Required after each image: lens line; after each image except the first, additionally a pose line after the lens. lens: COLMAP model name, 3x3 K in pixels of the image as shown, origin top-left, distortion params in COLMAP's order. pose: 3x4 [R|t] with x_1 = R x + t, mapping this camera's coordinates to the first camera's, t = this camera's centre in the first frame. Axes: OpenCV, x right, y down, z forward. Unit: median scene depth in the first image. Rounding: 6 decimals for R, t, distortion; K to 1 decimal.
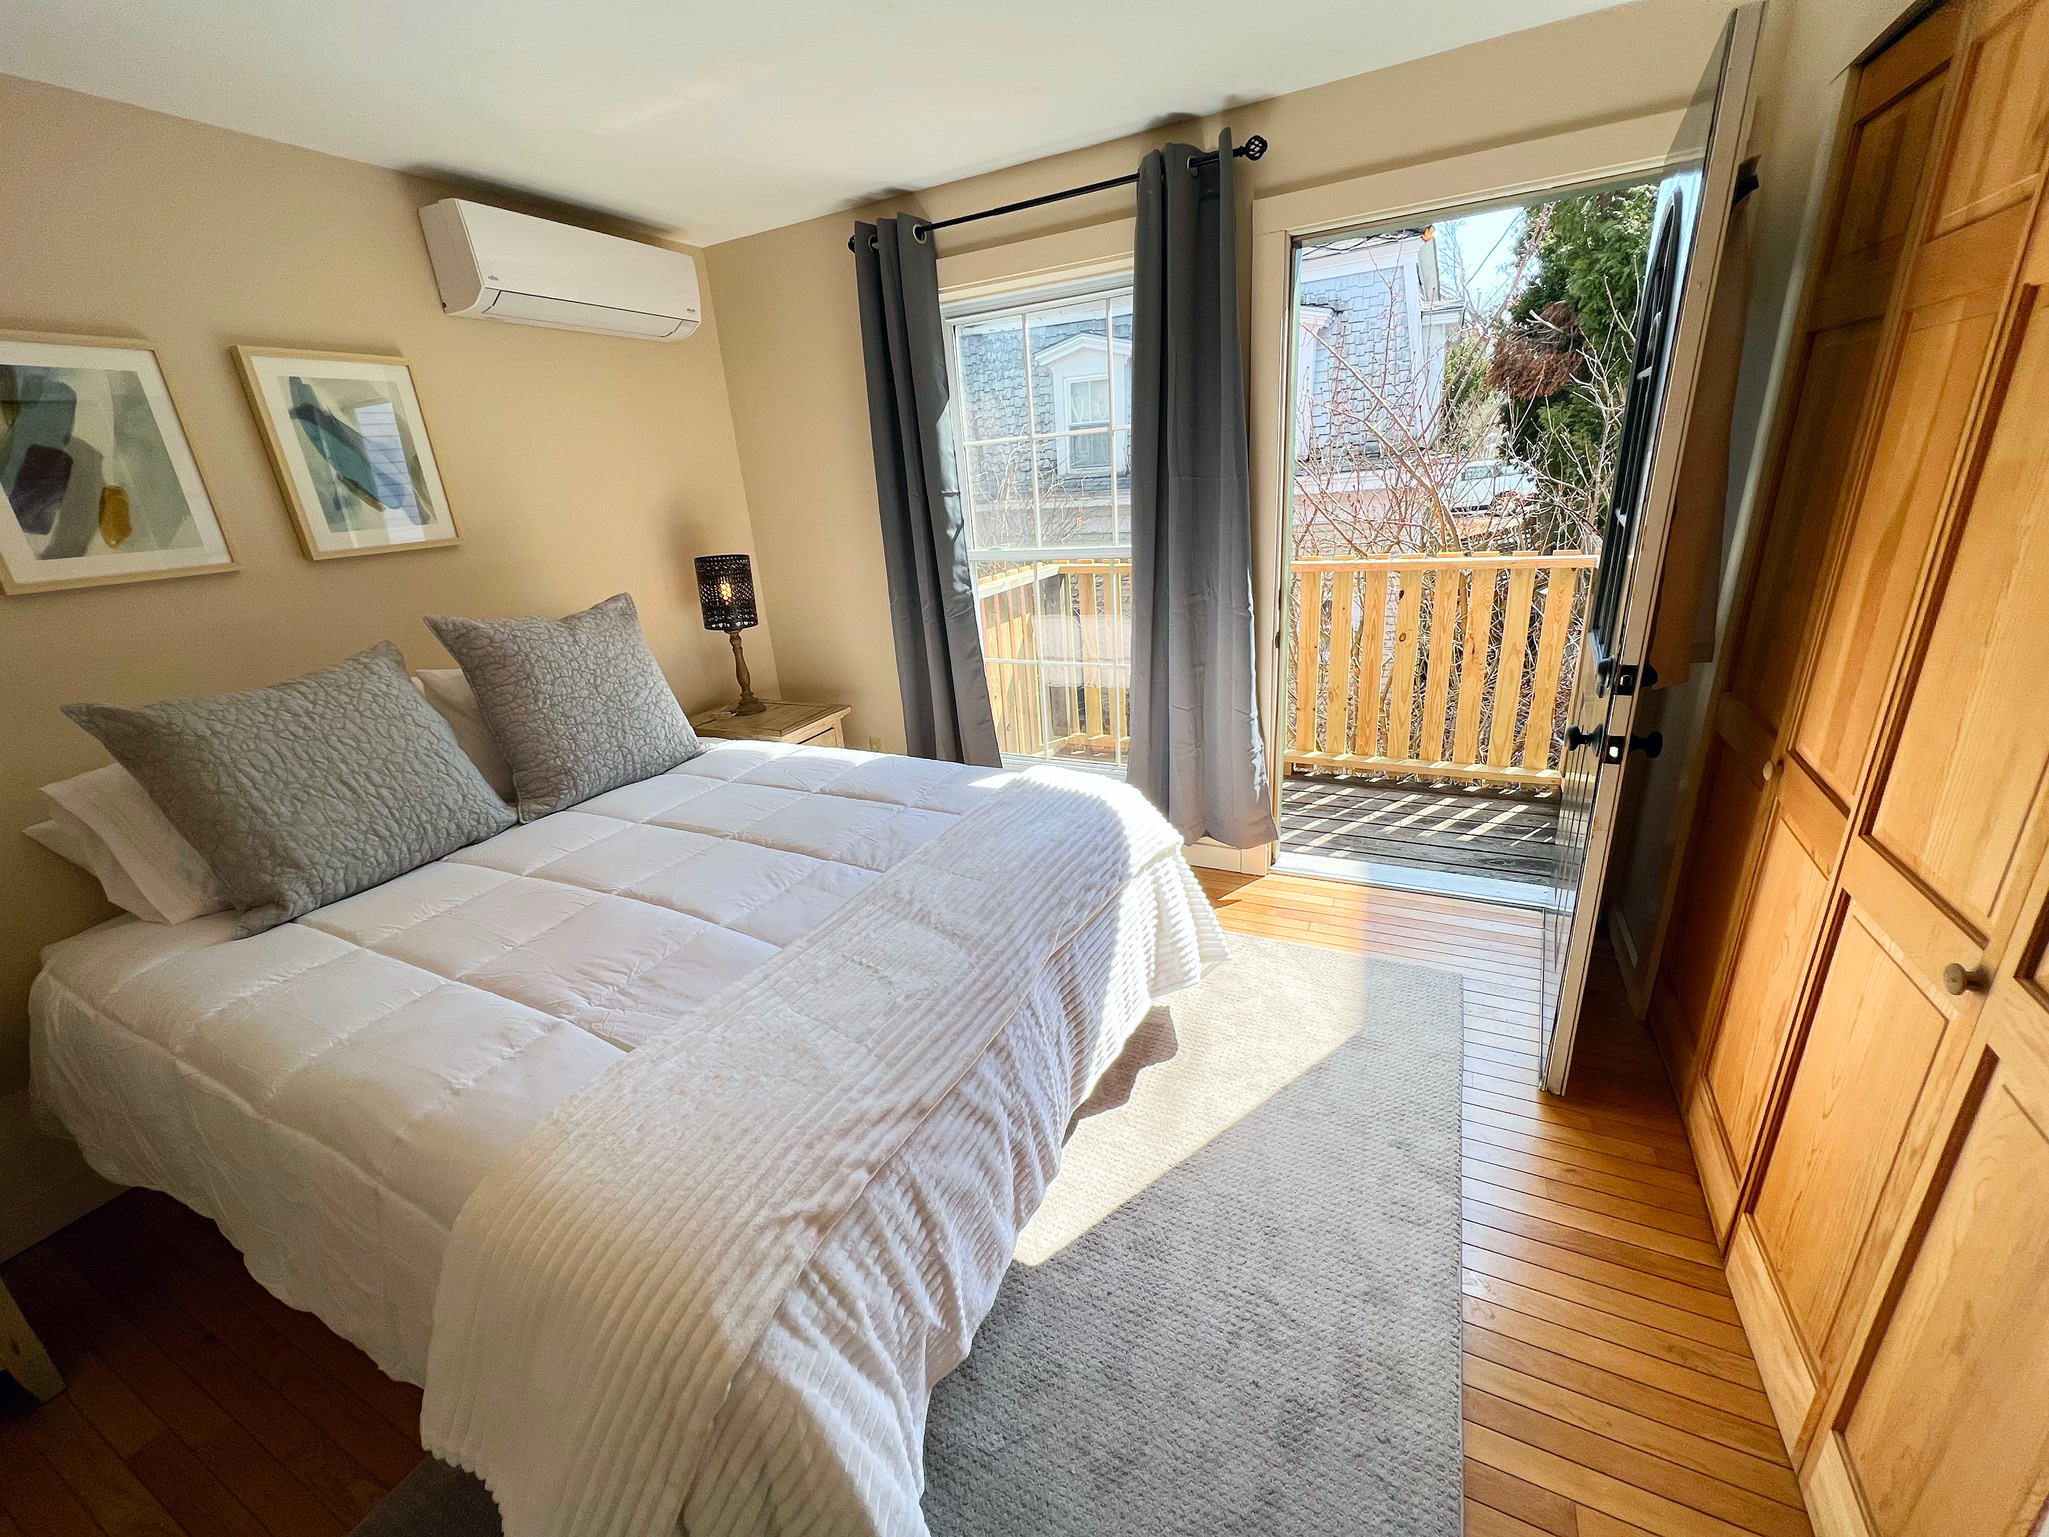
lens RADIAL K [[823.6, 0, 1024.5], [0, 823.6, 768.5], [0, 0, 1]] dist [-0.001165, -0.000245]
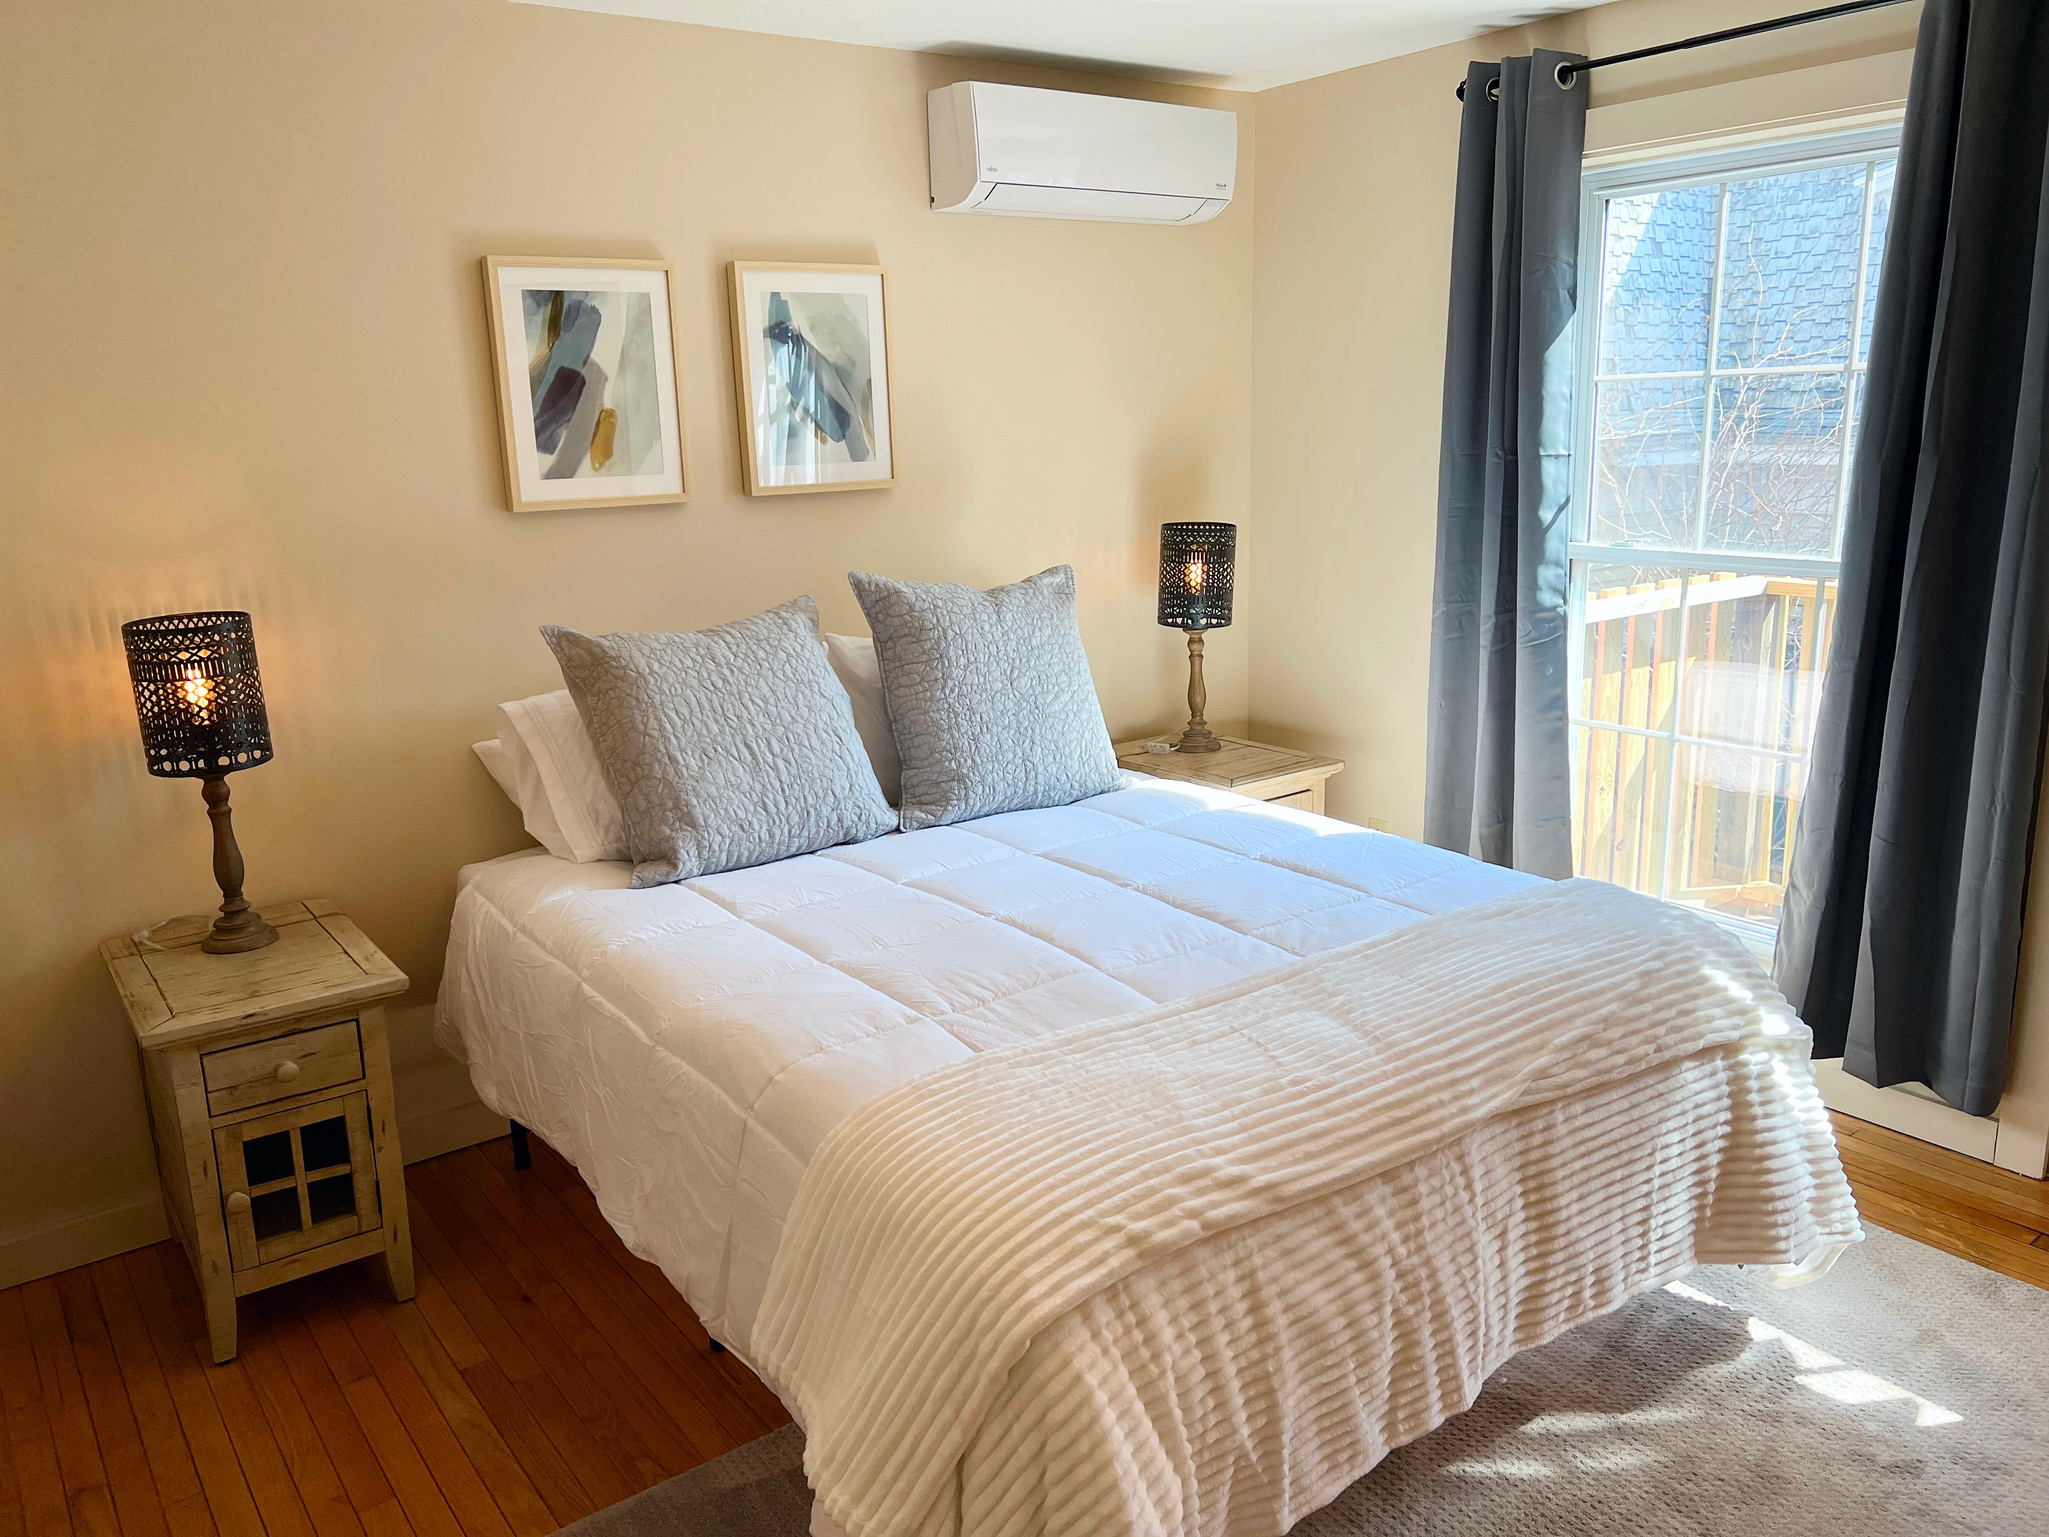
lens RADIAL K [[1590.8, 0, 1024.5], [0, 1590.8, 768.5], [0, 0, 1]] dist [0.091801, -0.002736]
pose [[0.891162, 0.145616, -0.429681, 0.173510], [-0.186413, 0.980977, -0.054176, 0.071832], [0.413618, 0.128378, 0.901354, -0.394936]]
